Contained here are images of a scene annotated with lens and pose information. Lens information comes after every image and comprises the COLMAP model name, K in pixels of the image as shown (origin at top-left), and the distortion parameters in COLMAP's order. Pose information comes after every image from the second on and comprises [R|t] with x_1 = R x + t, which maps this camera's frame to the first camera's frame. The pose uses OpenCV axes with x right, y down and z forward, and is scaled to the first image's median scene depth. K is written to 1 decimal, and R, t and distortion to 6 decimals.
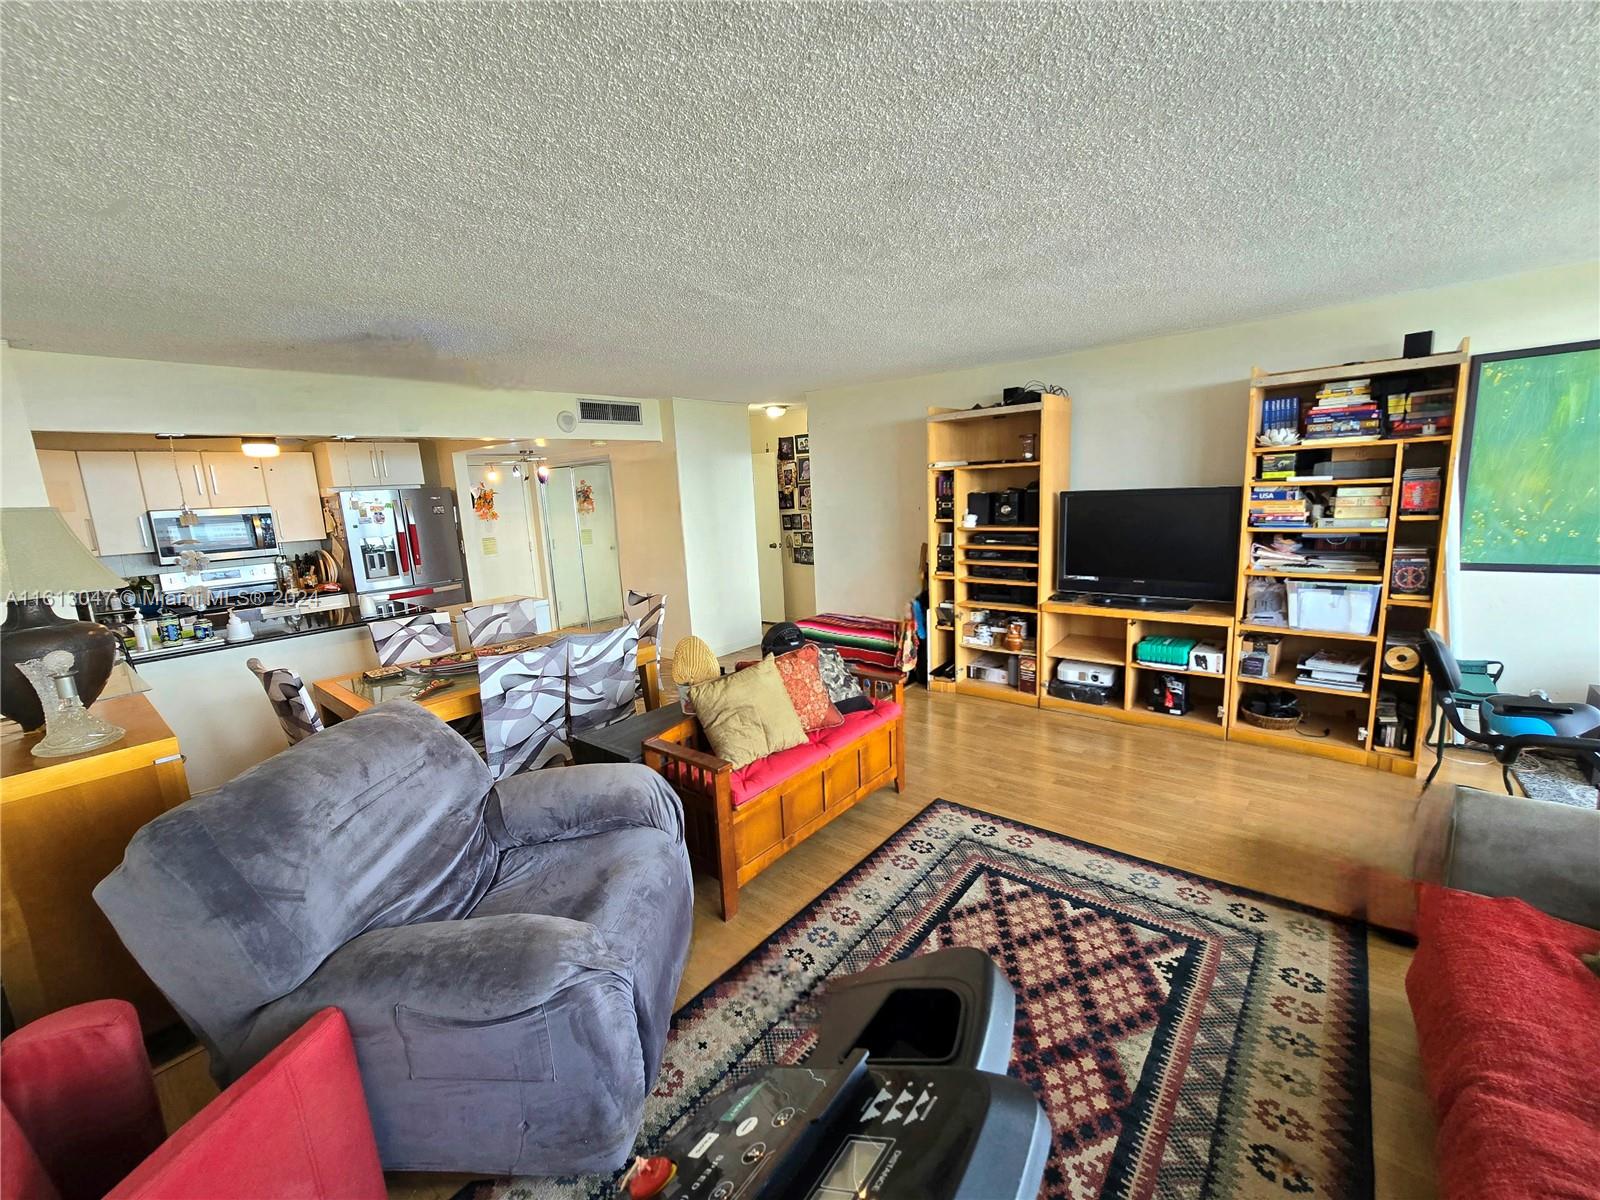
lens RADIAL K [[652.8, 0, 793.7], [0, 652.8, 599.9], [0, 0, 1]] dist [0.001009, 0.000013]
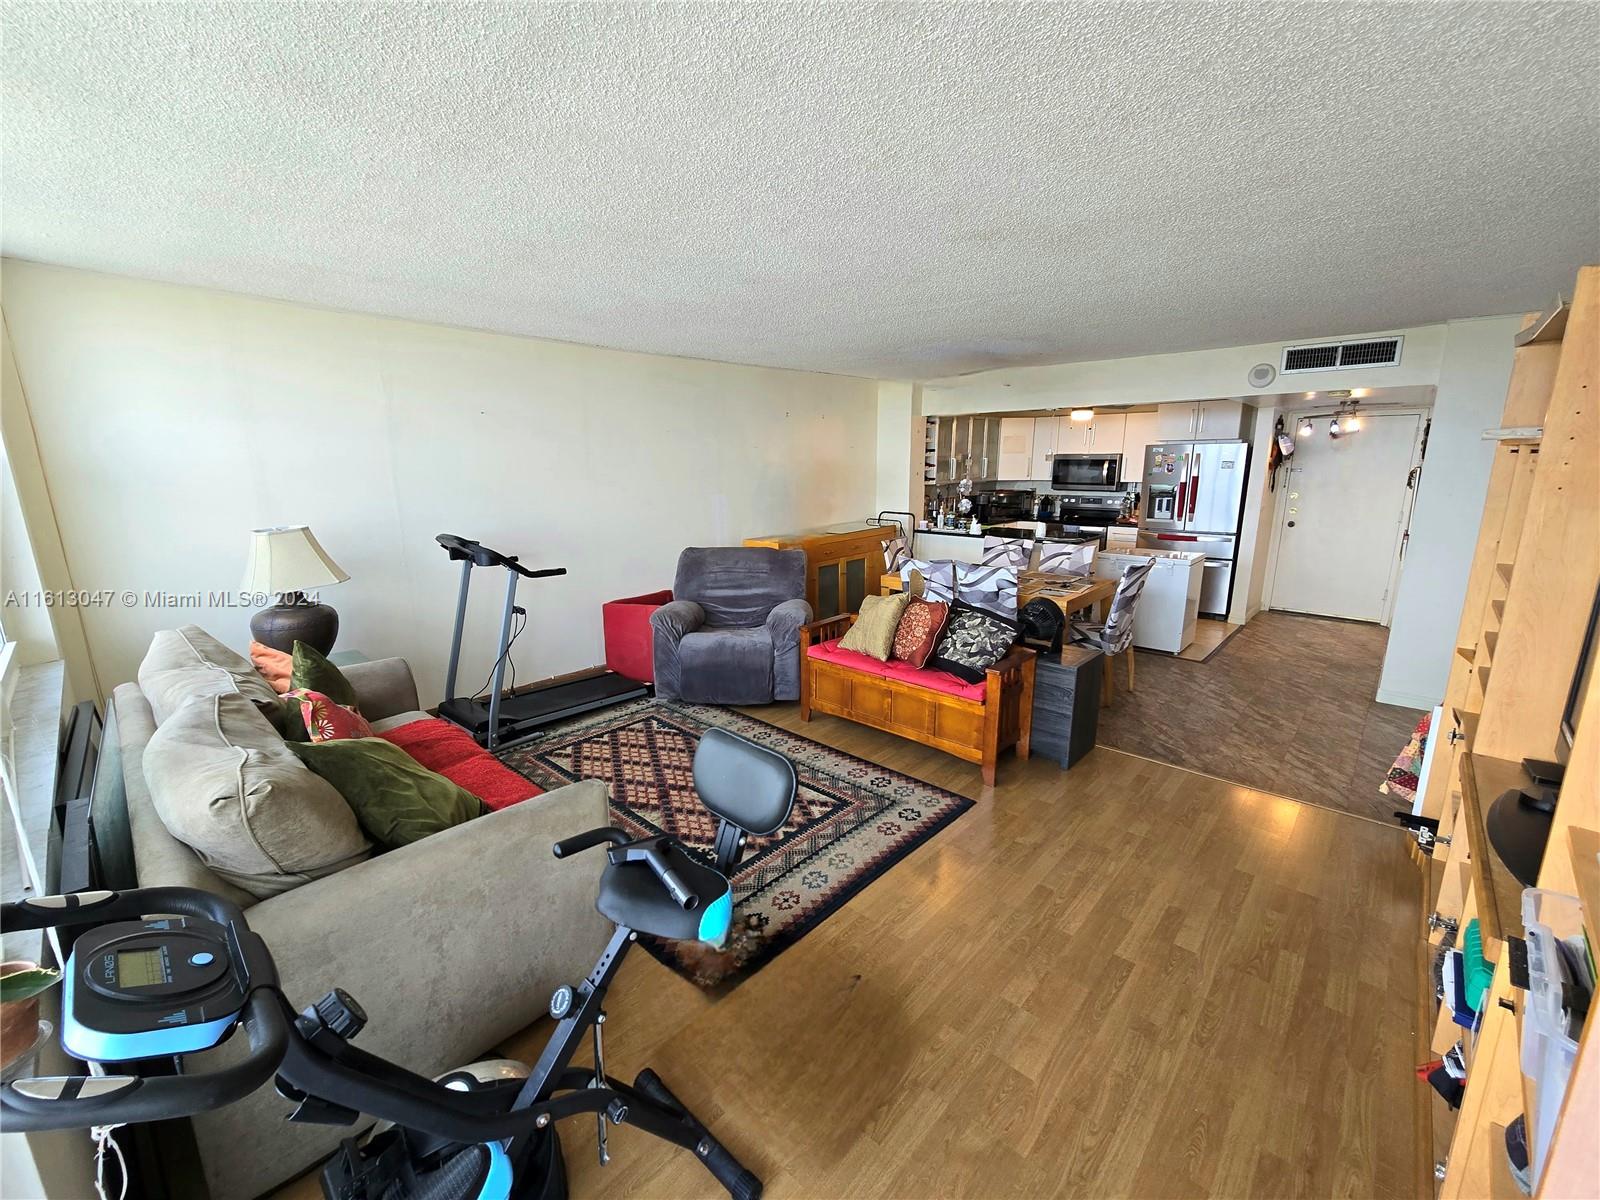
lens RADIAL K [[652.8, 0, 793.7], [0, 652.8, 599.9], [0, 0, 1]] dist [0.001009, 0.000013]
pose [[-0.049575, 0.258916, -0.964627, 1.242888], [-0.165203, 0.950385, 0.263584, -0.209256], [0.985013, 0.172426, -0.004341, 0.802865]]
